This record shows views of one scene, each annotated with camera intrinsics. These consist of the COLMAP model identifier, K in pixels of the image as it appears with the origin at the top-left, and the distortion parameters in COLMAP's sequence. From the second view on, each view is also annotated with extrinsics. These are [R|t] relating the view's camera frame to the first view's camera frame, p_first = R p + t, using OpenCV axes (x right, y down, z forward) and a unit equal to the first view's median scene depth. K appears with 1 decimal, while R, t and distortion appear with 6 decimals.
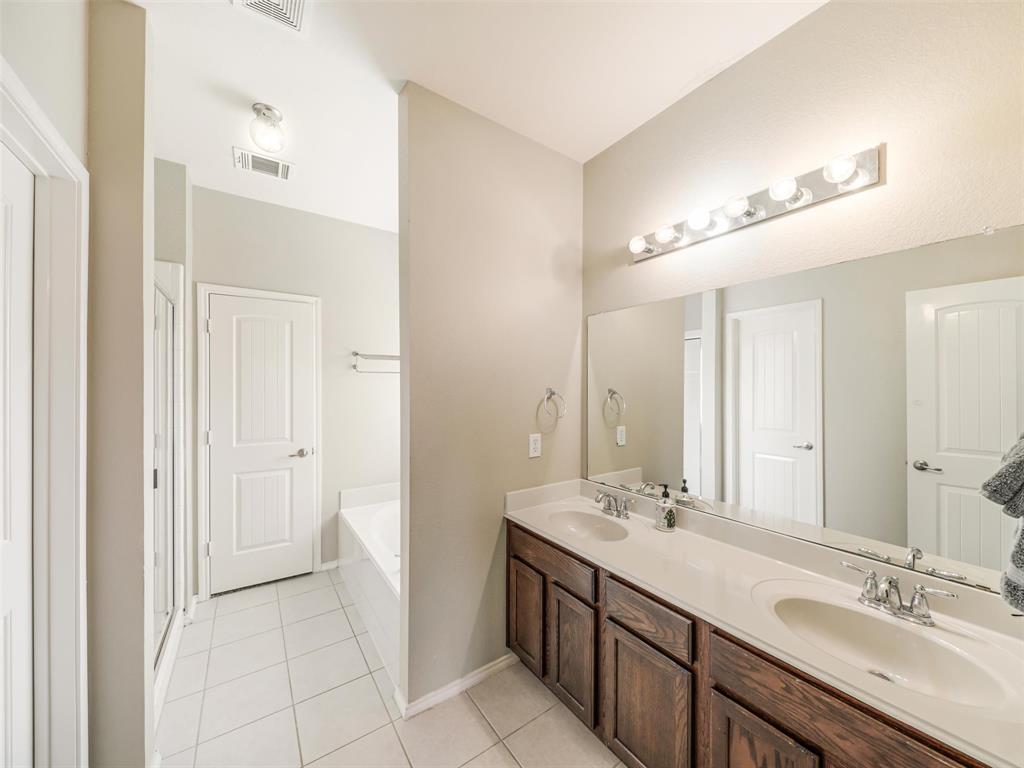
lens RADIAL K [[383.4, 0, 509.5], [0, 383.4, 389.0], [0, 0, 1]] dist [0.002295, 0.000096]
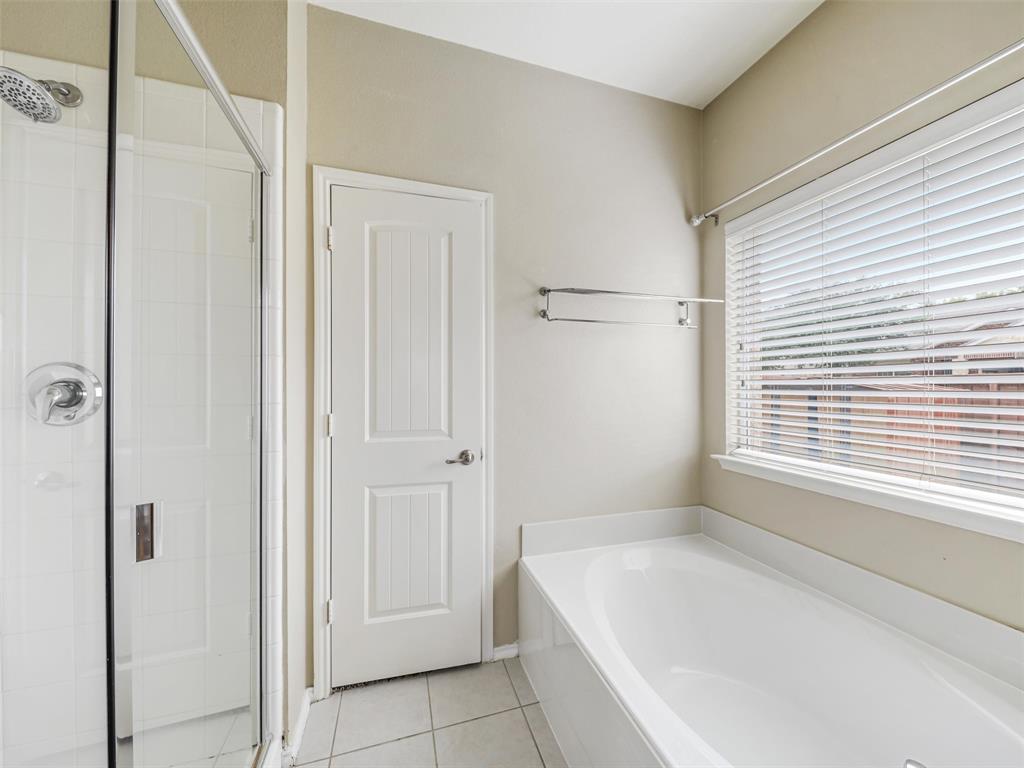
lens RADIAL K [[406.4, 0, 509.1], [0, 406.4, 383.8], [0, 0, 1]] dist [0.000098, -0.000064]
pose [[0.948417, -0.001854, -0.317019, -0.287229], [-0.000327, 0.999977, -0.006825, 0.060164], [0.317024, 0.006577, 0.948395, 0.442500]]
